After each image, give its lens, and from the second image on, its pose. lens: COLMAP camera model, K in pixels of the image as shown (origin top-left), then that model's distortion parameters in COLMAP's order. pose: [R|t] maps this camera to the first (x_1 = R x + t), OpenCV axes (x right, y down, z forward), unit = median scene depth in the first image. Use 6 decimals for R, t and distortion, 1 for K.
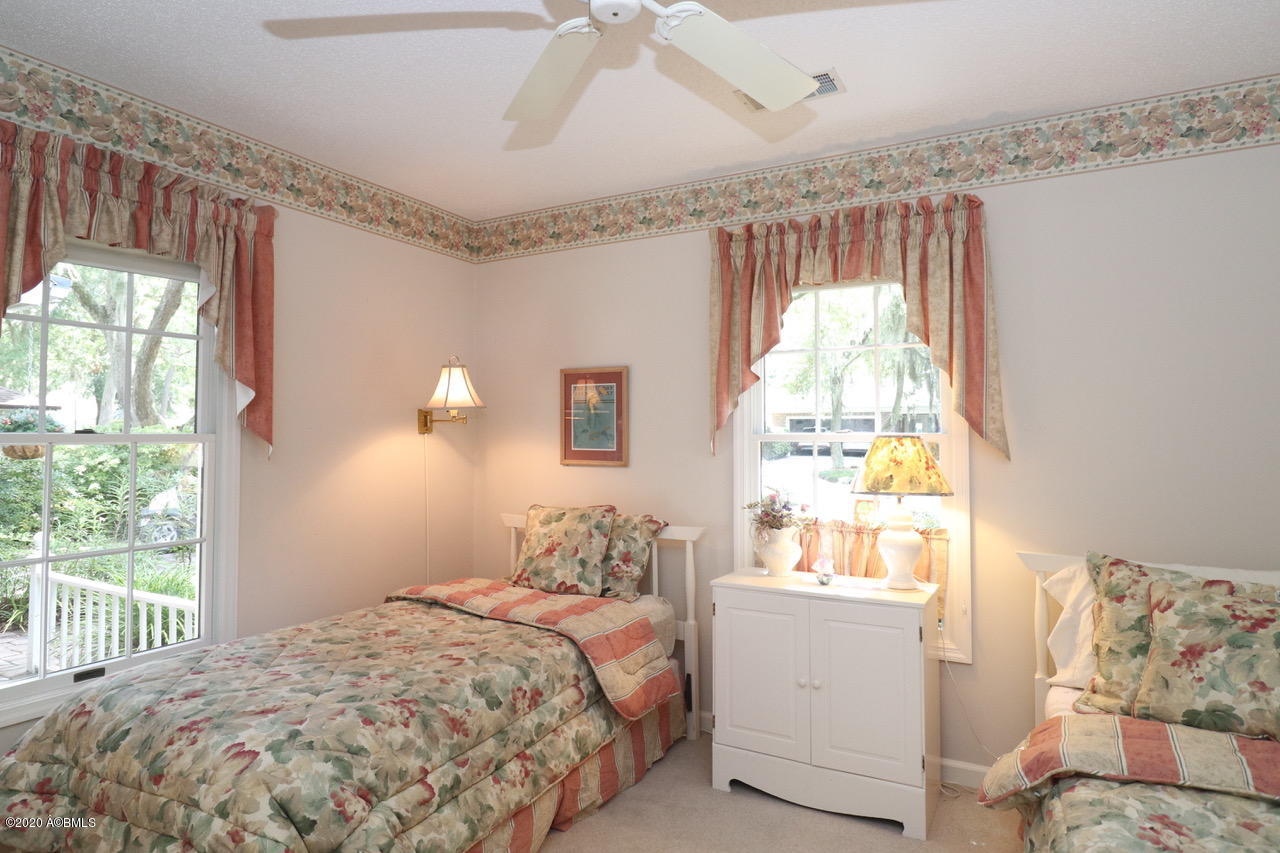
lens RADIAL K [[730.9, 0, 639.7], [0, 730.9, 411.3], [0, 0, 1]] dist [0.007663, -0.013865]
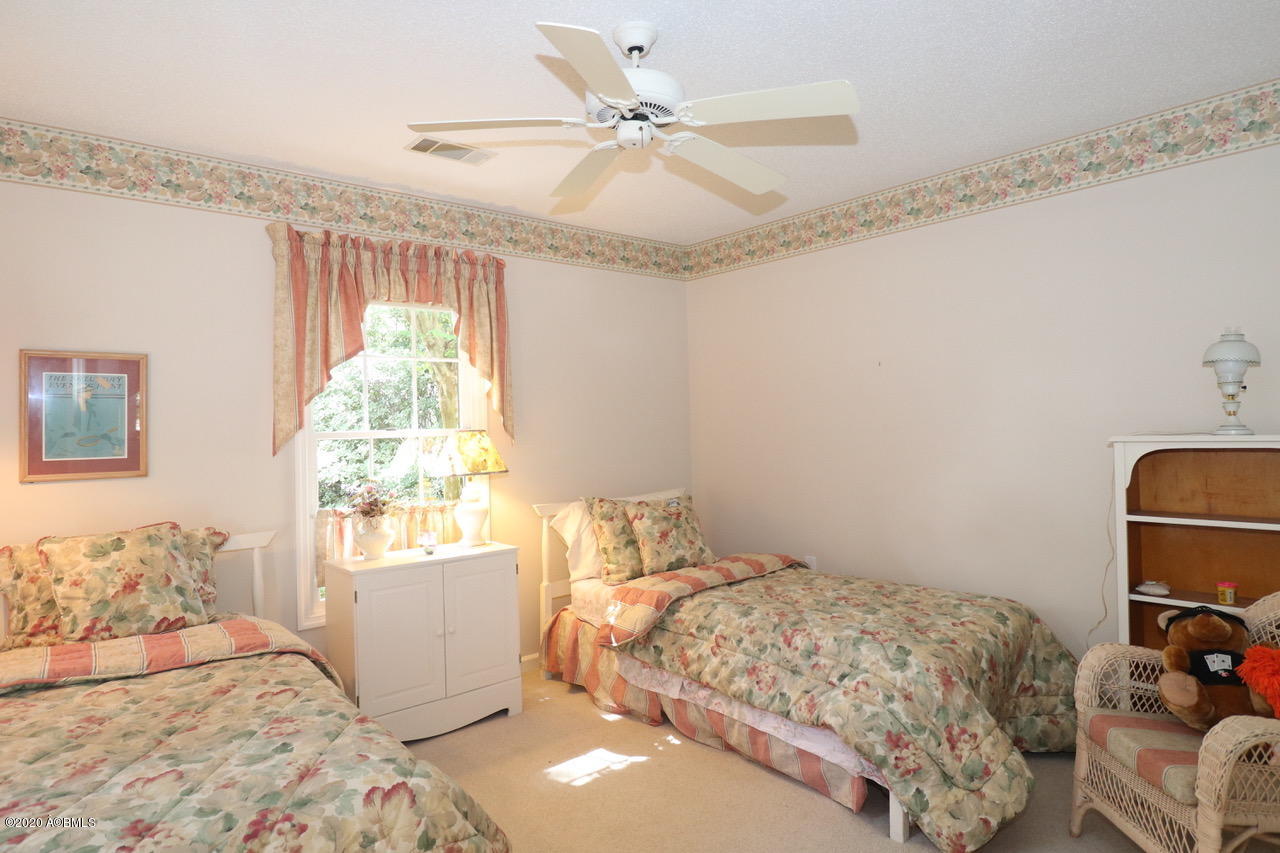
lens RADIAL K [[730.9, 0, 639.7], [0, 730.9, 411.3], [0, 0, 1]] dist [0.007663, -0.013865]
pose [[0.357020, 0.008994, 0.934054, -0.738136], [-0.004664, 0.999958, -0.007846, 0.007798], [-0.934085, -0.001556, 0.357047, 0.235577]]
